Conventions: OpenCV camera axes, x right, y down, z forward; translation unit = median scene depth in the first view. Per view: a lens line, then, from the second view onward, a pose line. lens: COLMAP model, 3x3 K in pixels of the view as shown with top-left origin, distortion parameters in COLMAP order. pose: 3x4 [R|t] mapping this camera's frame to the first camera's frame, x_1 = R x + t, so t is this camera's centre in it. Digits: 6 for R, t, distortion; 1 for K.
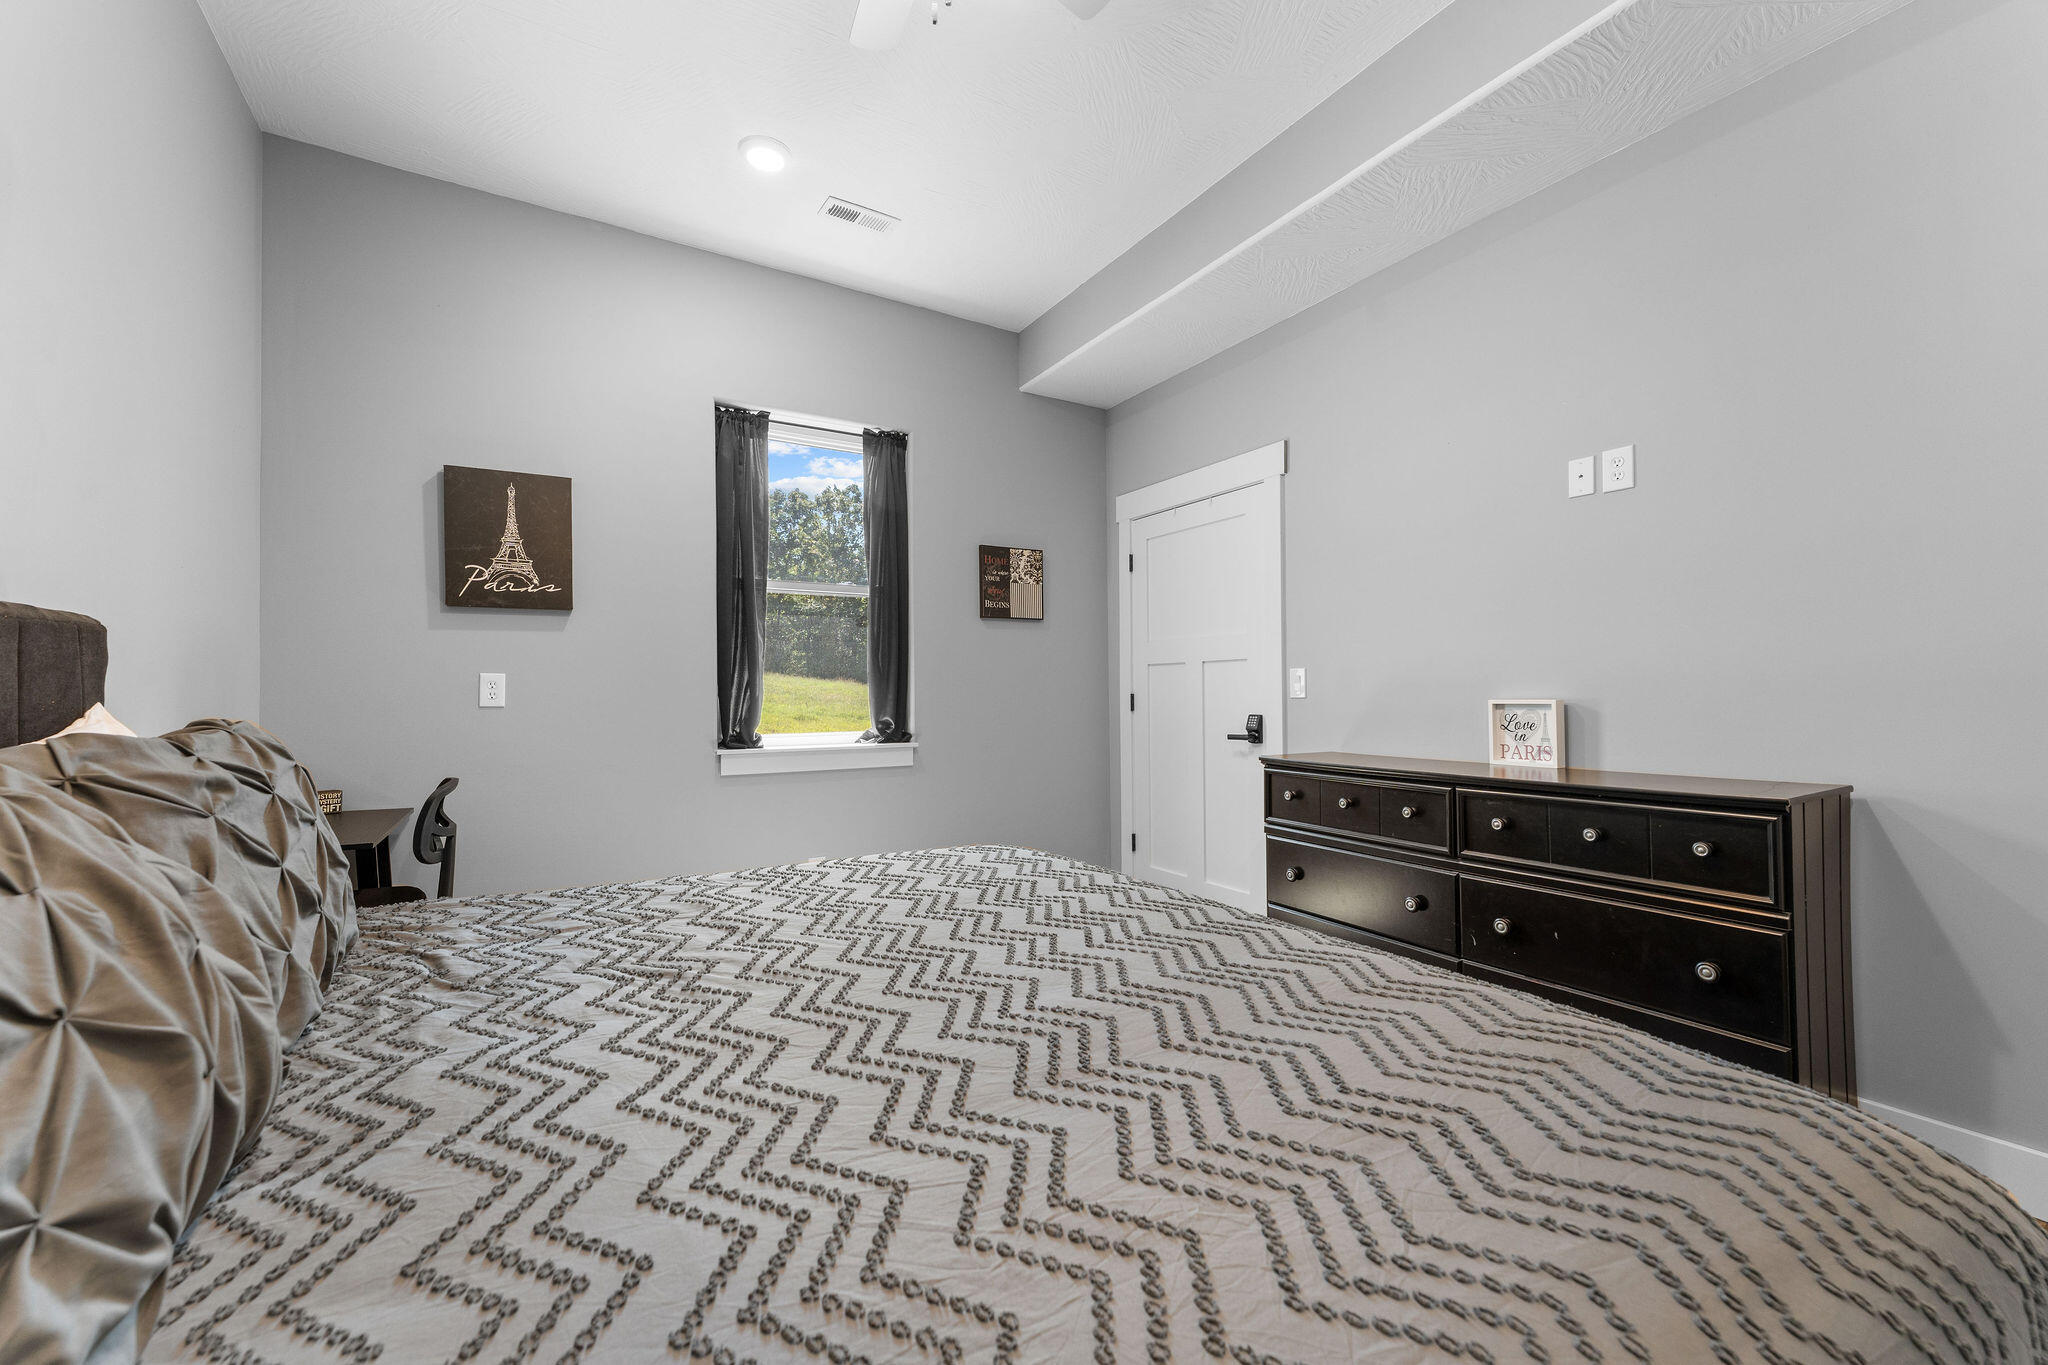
lens RADIAL K [[816.0, 0, 1015.9], [0, 816.0, 690.7], [0, 0, 1]] dist [0.001374, 0.000087]
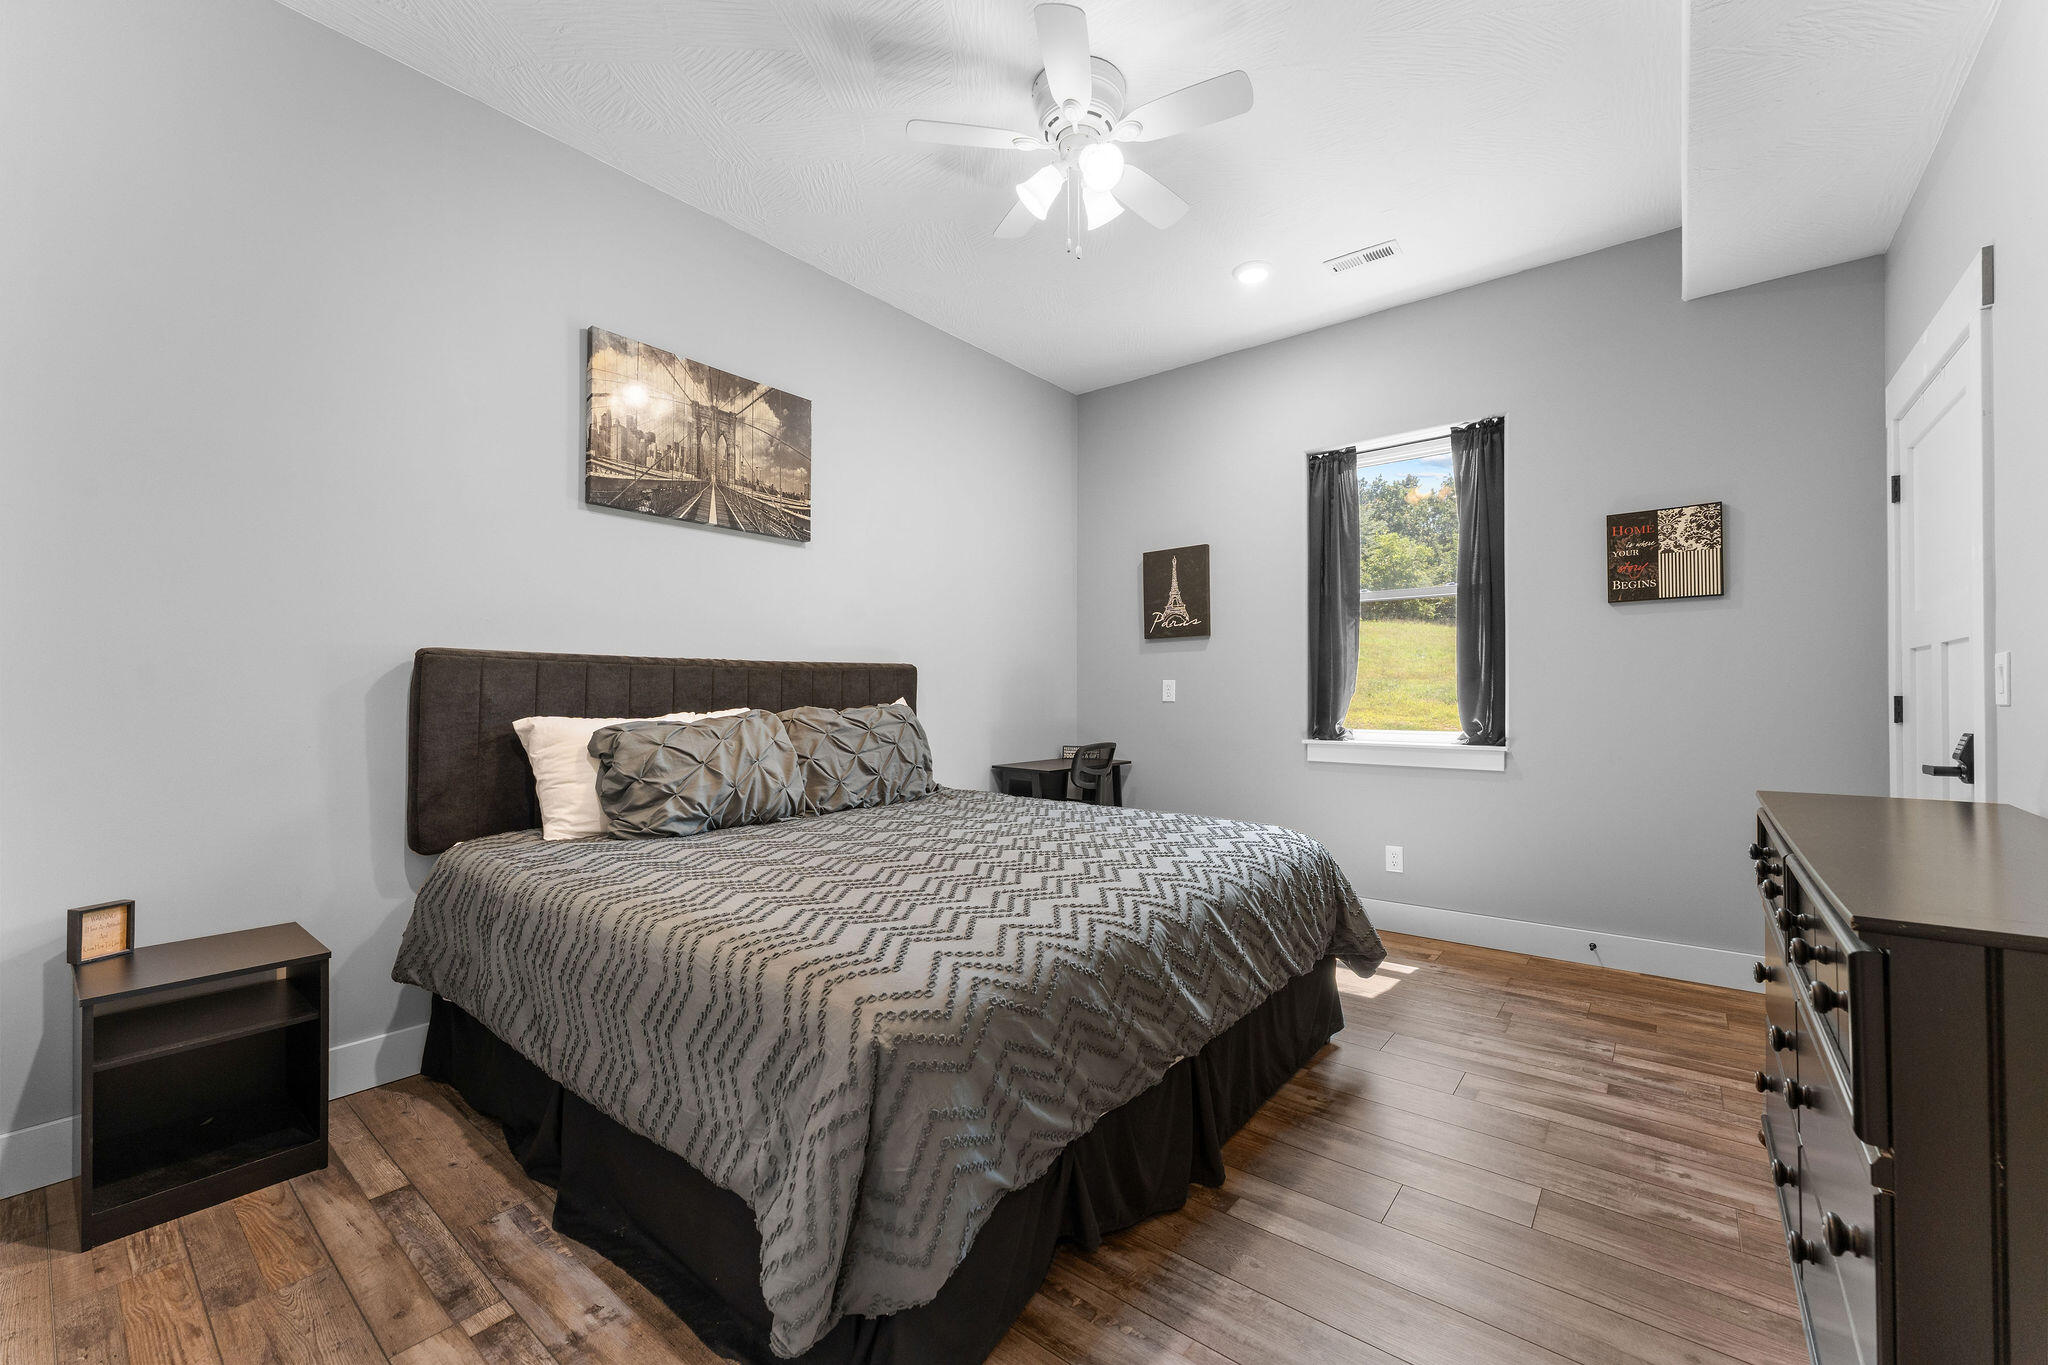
lens RADIAL K [[816.0, 0, 1015.9], [0, 816.0, 690.7], [0, 0, 1]] dist [0.001374, 0.000087]
pose [[0.331300, 0.001645, -0.943524, 0.620191], [0.003354, 0.999990, 0.002921, -0.005545], [0.943520, -0.004132, 0.331291, 0.178198]]
